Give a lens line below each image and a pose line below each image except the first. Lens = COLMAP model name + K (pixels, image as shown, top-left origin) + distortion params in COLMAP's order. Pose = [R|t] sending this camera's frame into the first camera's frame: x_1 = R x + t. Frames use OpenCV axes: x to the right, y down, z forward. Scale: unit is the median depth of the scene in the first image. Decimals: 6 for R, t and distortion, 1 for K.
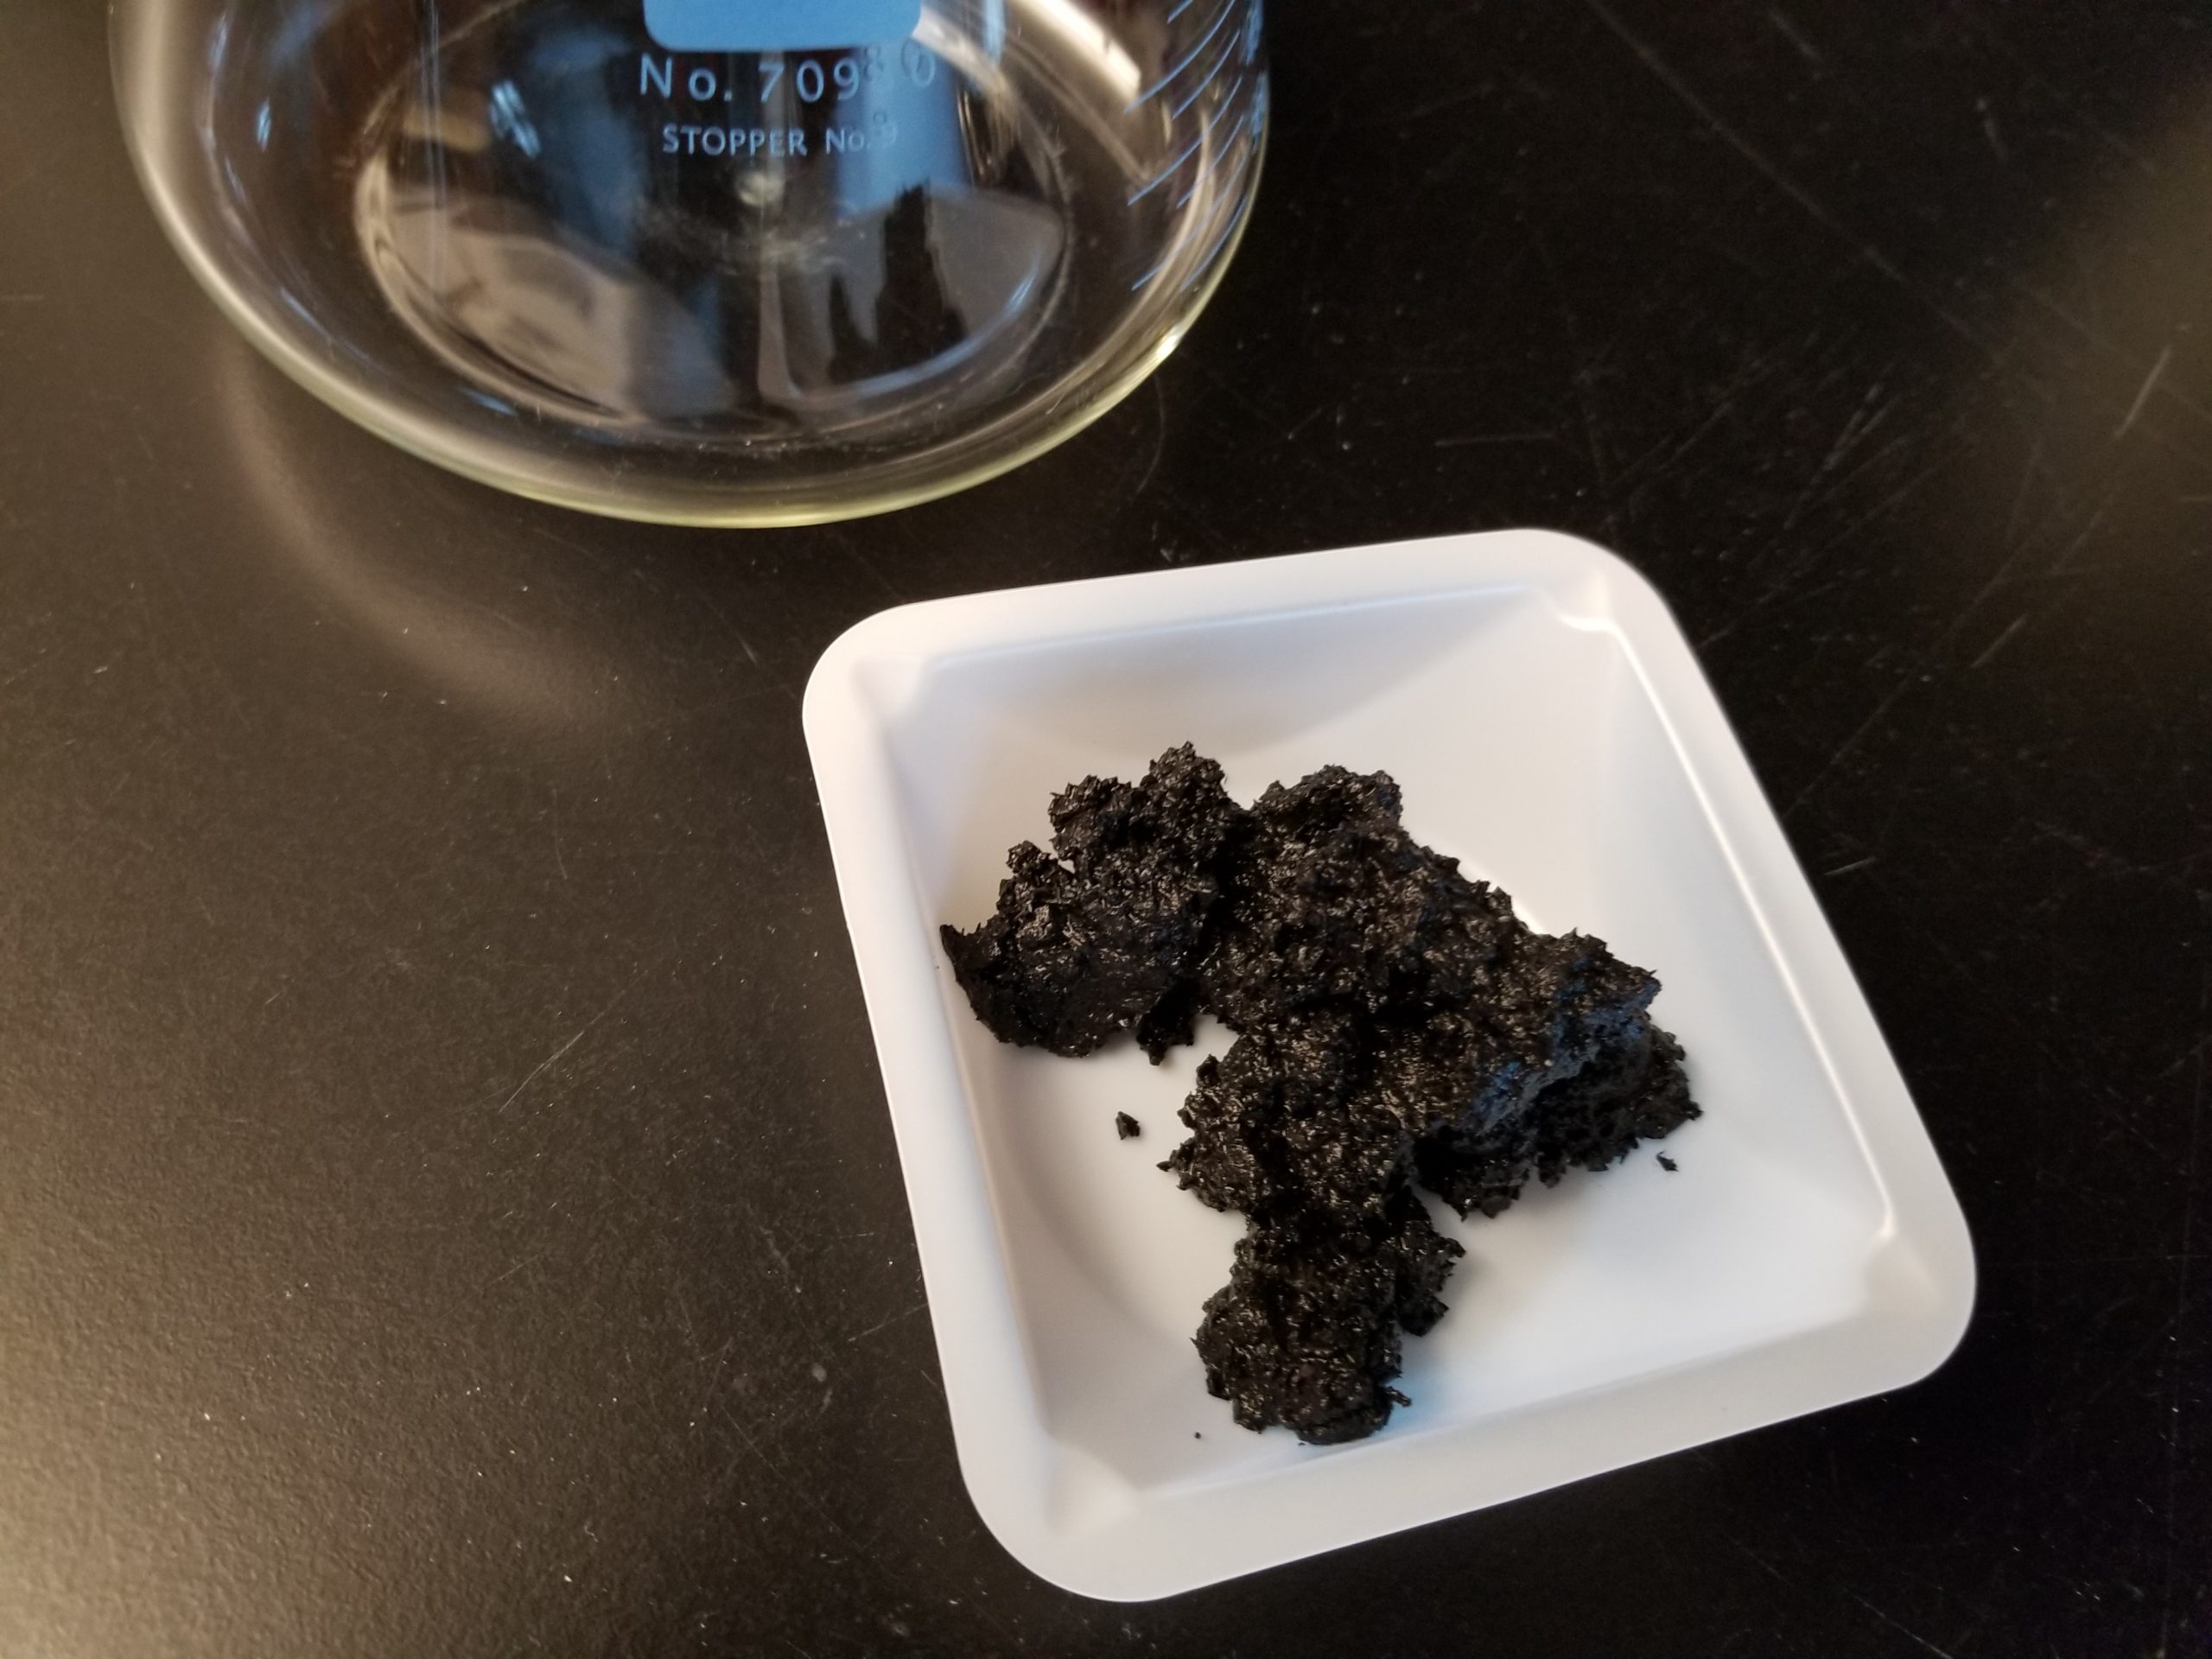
lens RADIAL K [[1724.8, 0, 1106.0], [0, 1724.8, 829.5], [0, 0, 1]] dist [-0.022726, 0.009885]
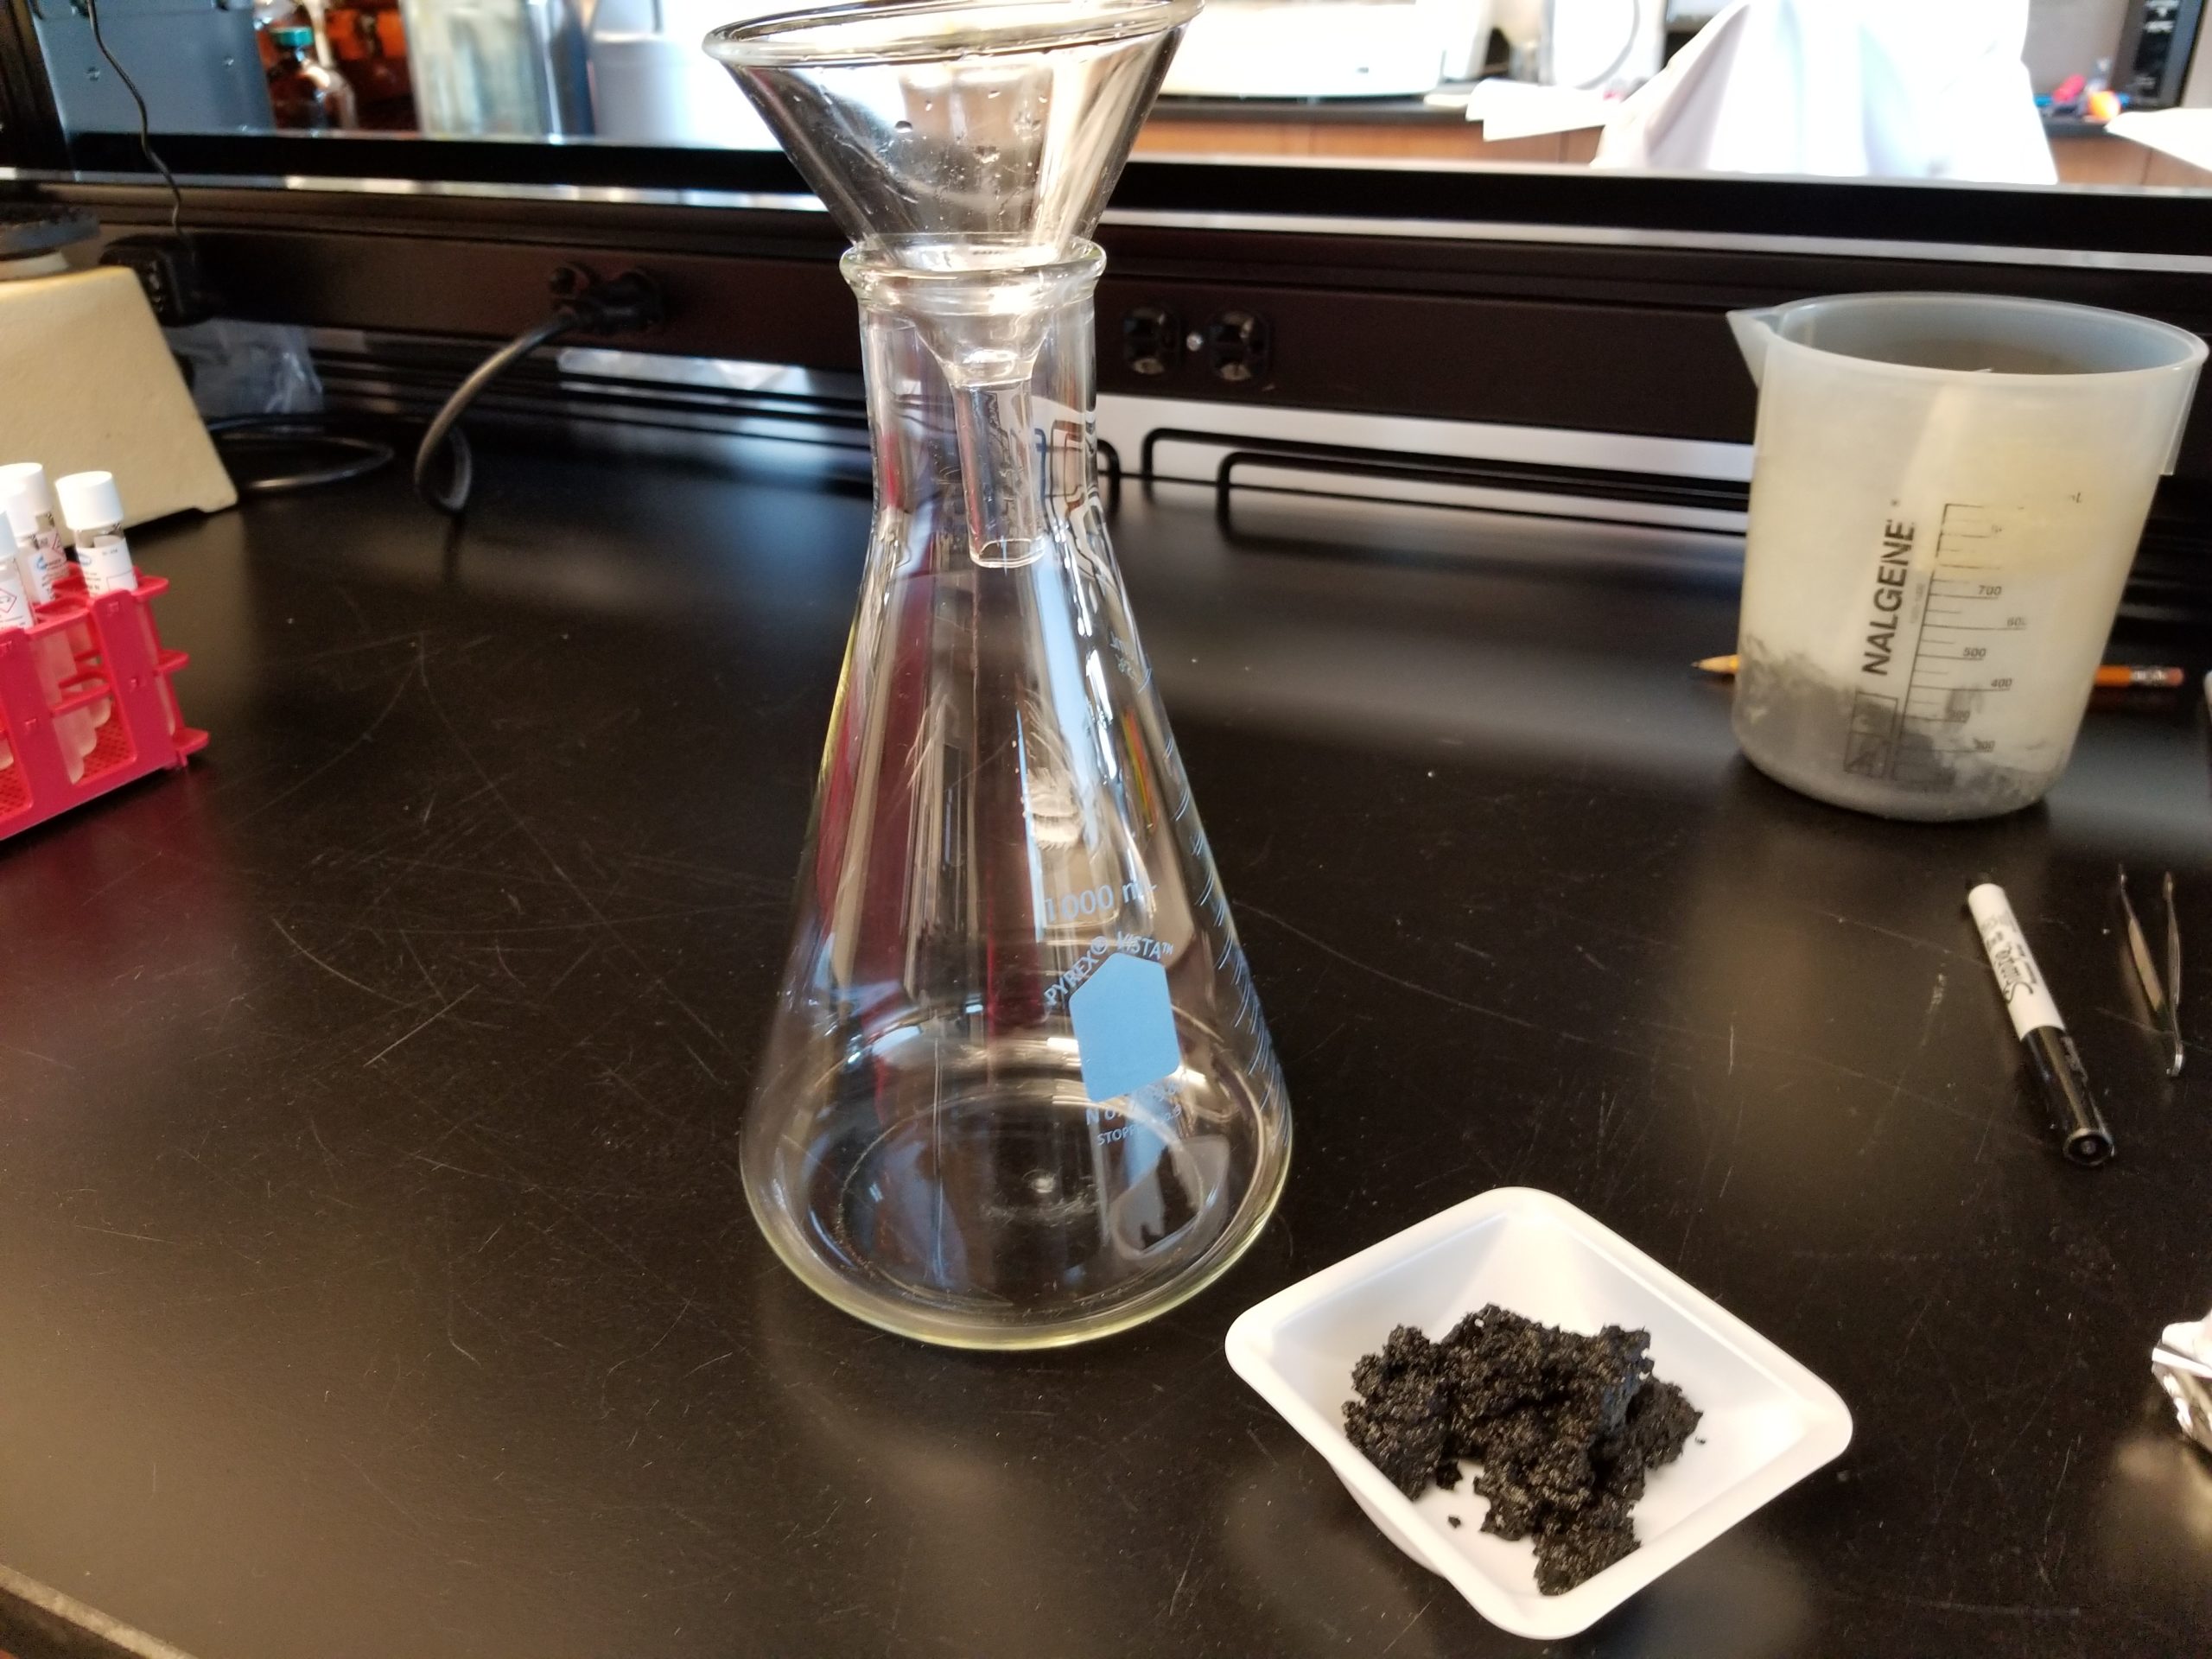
lens RADIAL K [[1724.8, 0, 1106.0], [0, 1724.8, 829.5], [0, 0, 1]] dist [-0.022726, 0.009885]
pose [[0.938721, -0.263871, 0.221754, -0.594919], [0.343247, 0.774217, -0.531760, 0.473893], [-0.031370, 0.575291, 0.817347, -1.054478]]
